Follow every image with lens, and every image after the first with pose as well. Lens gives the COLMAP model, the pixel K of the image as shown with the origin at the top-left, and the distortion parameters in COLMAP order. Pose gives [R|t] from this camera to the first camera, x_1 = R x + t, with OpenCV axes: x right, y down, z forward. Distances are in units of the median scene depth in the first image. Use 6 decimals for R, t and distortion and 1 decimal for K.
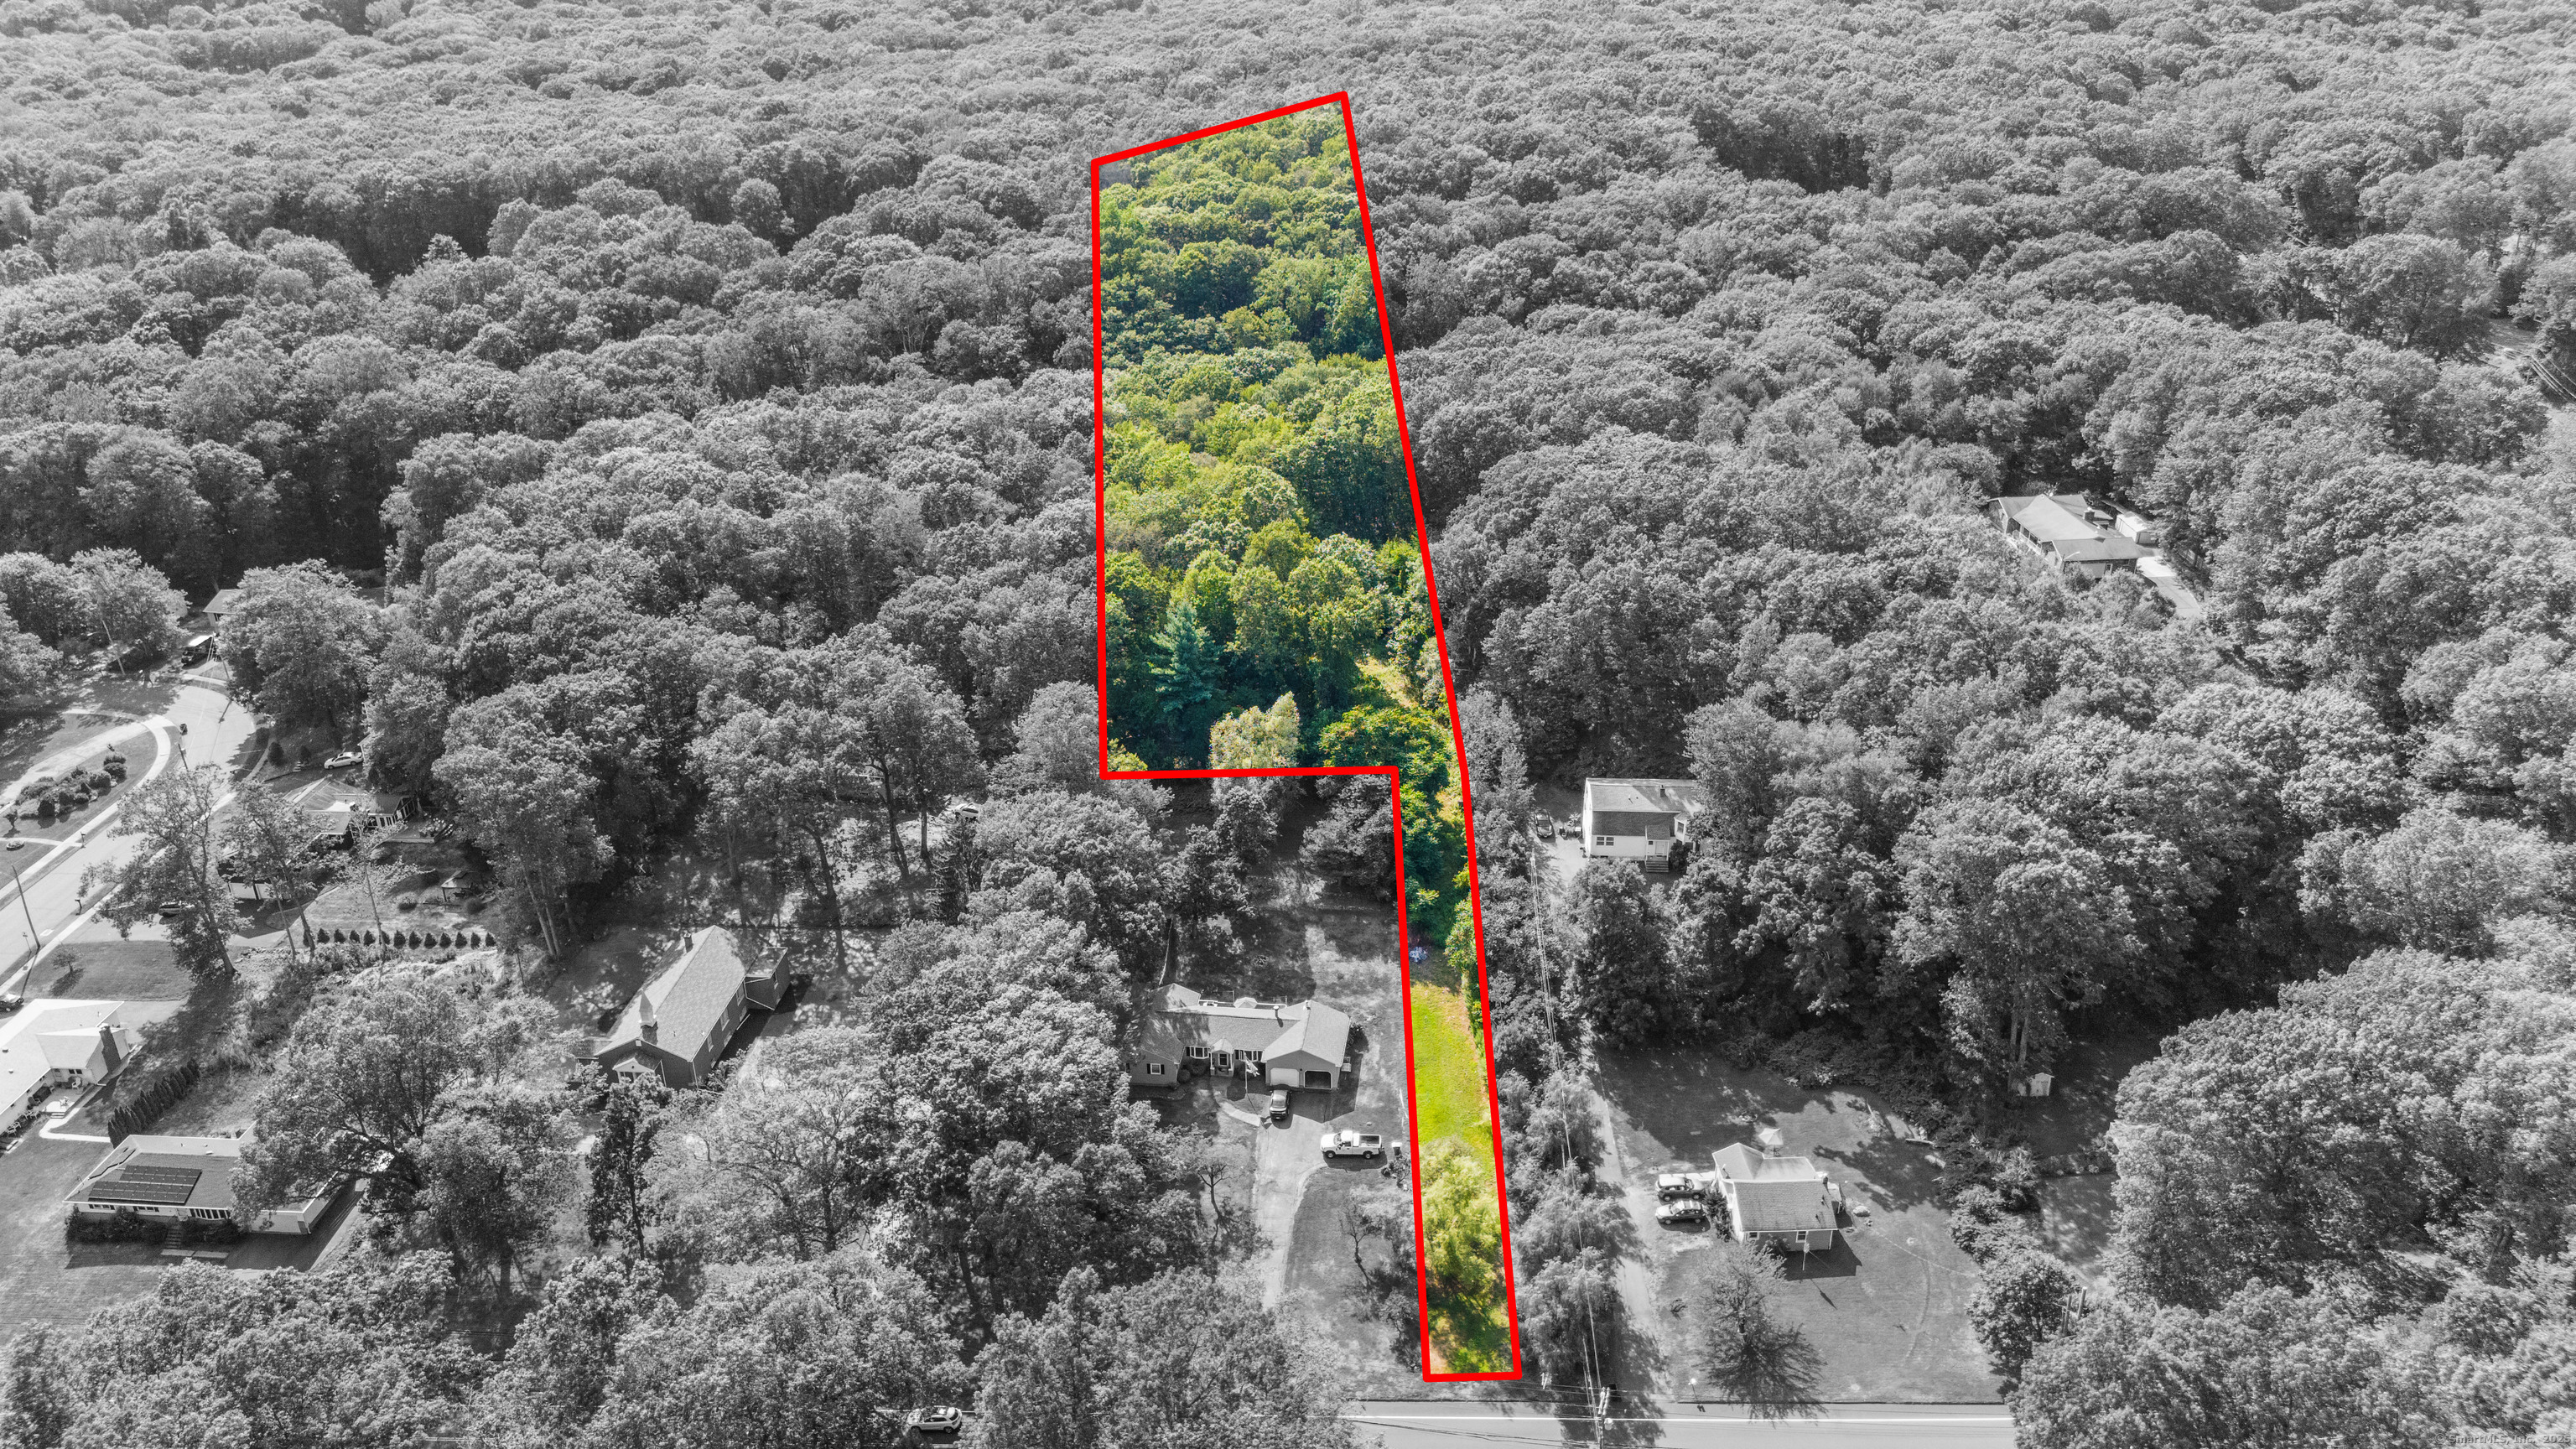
lens RADIAL K [[1907.3, 0, 1288.0], [0, 1907.3, 724.5], [0, 0, 1]] dist [0.080197, -0.083085]
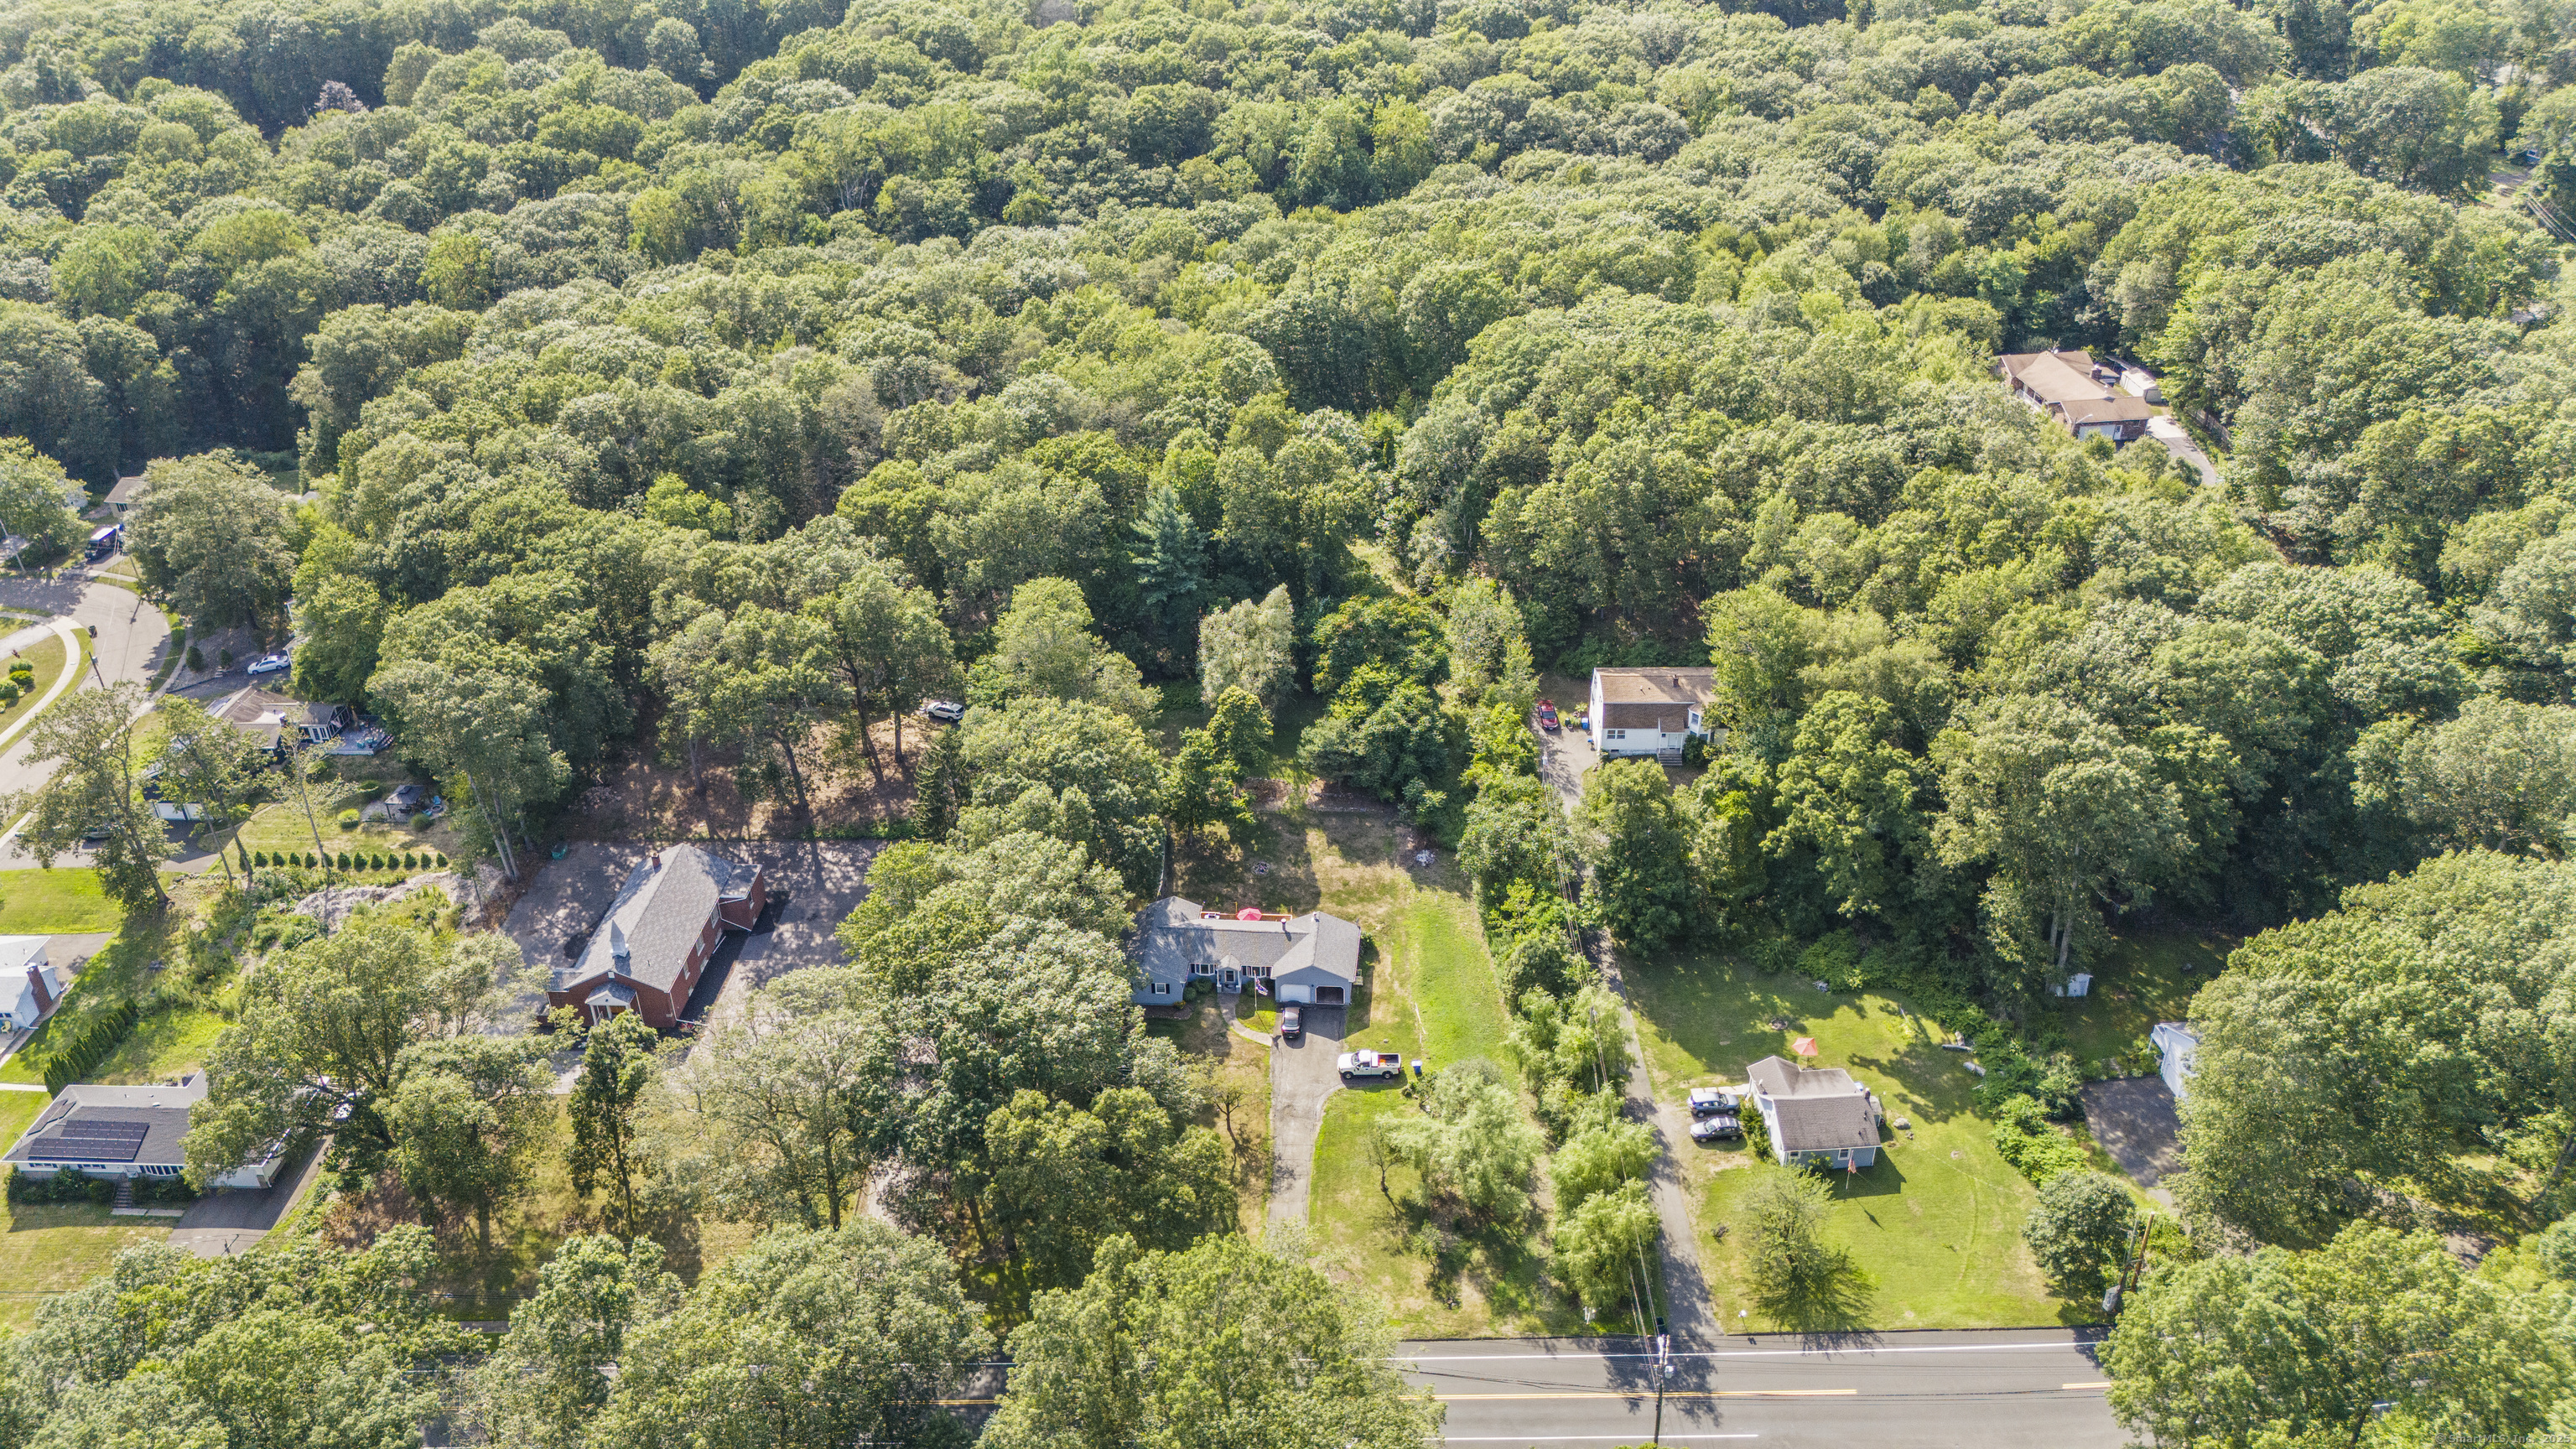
lens RADIAL K [[1907.3, 0, 1288.0], [0, 1907.3, 724.5], [0, 0, 1]] dist [0.080197, -0.083085]
pose [[0.999204, -0.020383, 0.034286, -0.030806], [0.017514, 0.996479, 0.081993, -0.024851], [-0.035837, -0.081327, 0.996043, 0.049761]]
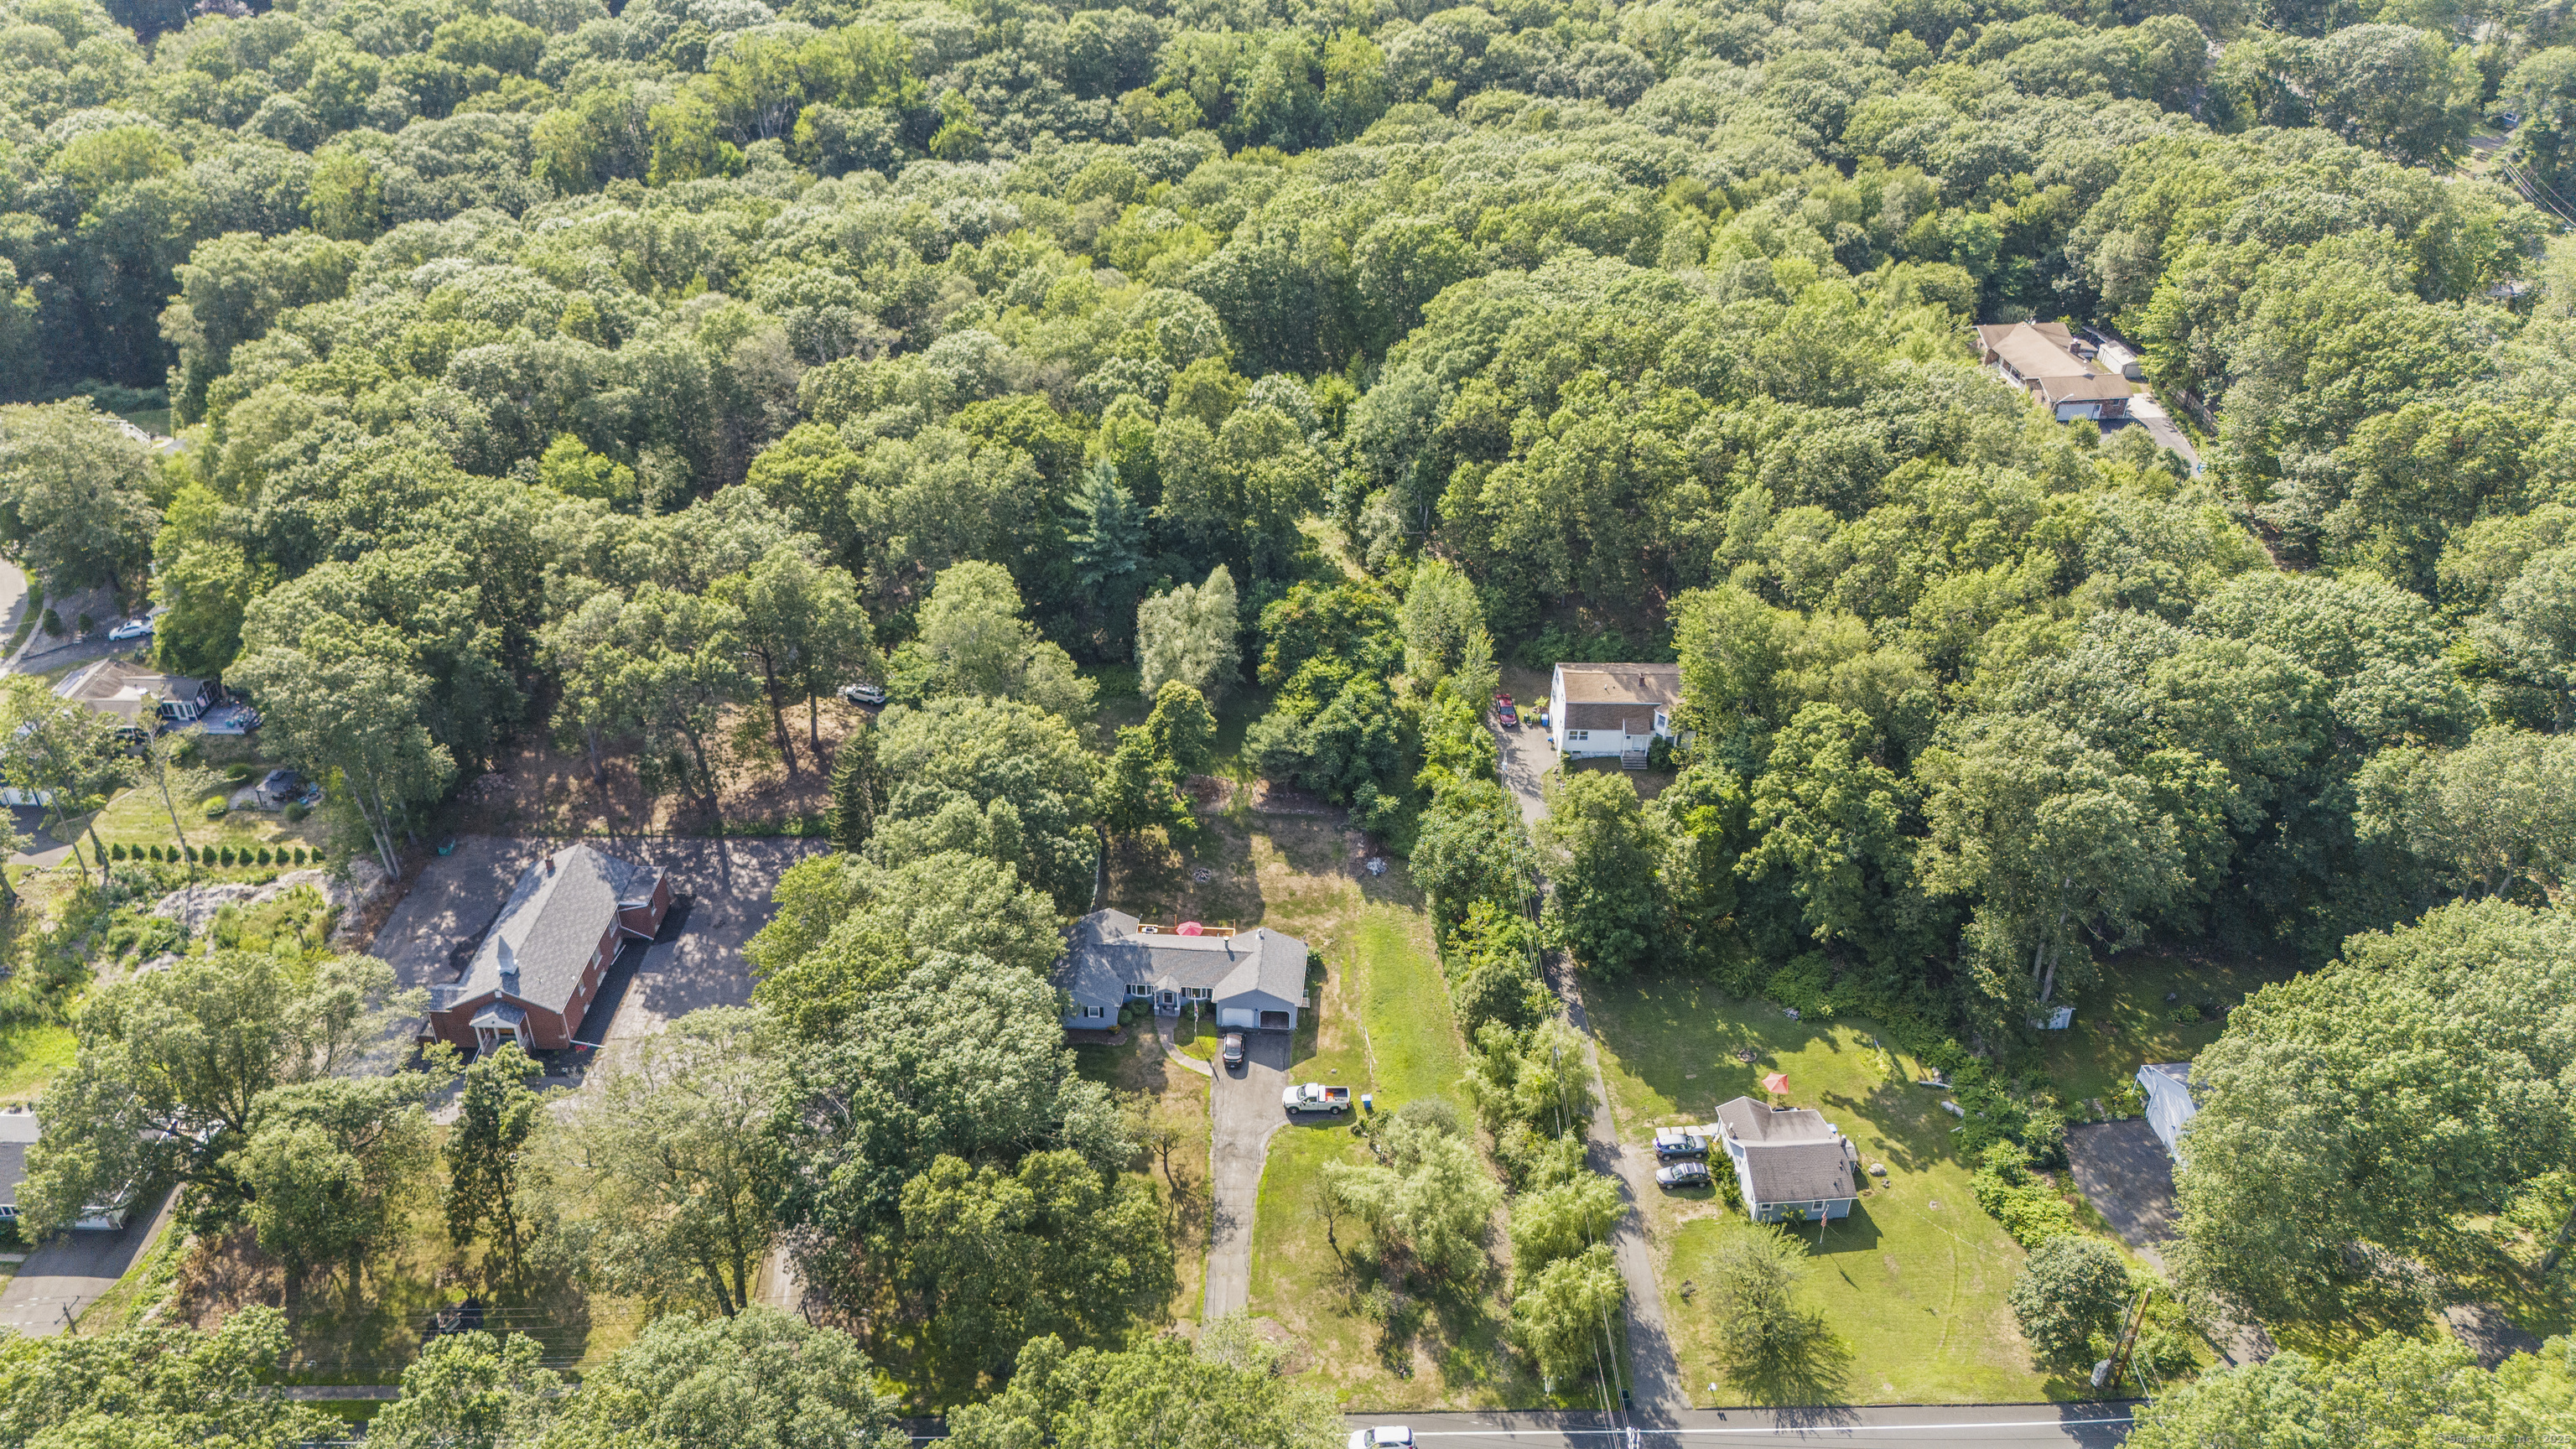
lens RADIAL K [[1912.9, 0, 1288.0], [0, 1912.9, 724.5], [0, 0, 1]] dist [0.071164, -0.073112]
pose [[0.997598, -0.010215, 0.068509, -0.033405], [0.001600, 0.992202, 0.124631, -0.056467], [-0.069248, -0.124222, 0.989835, 0.106699]]
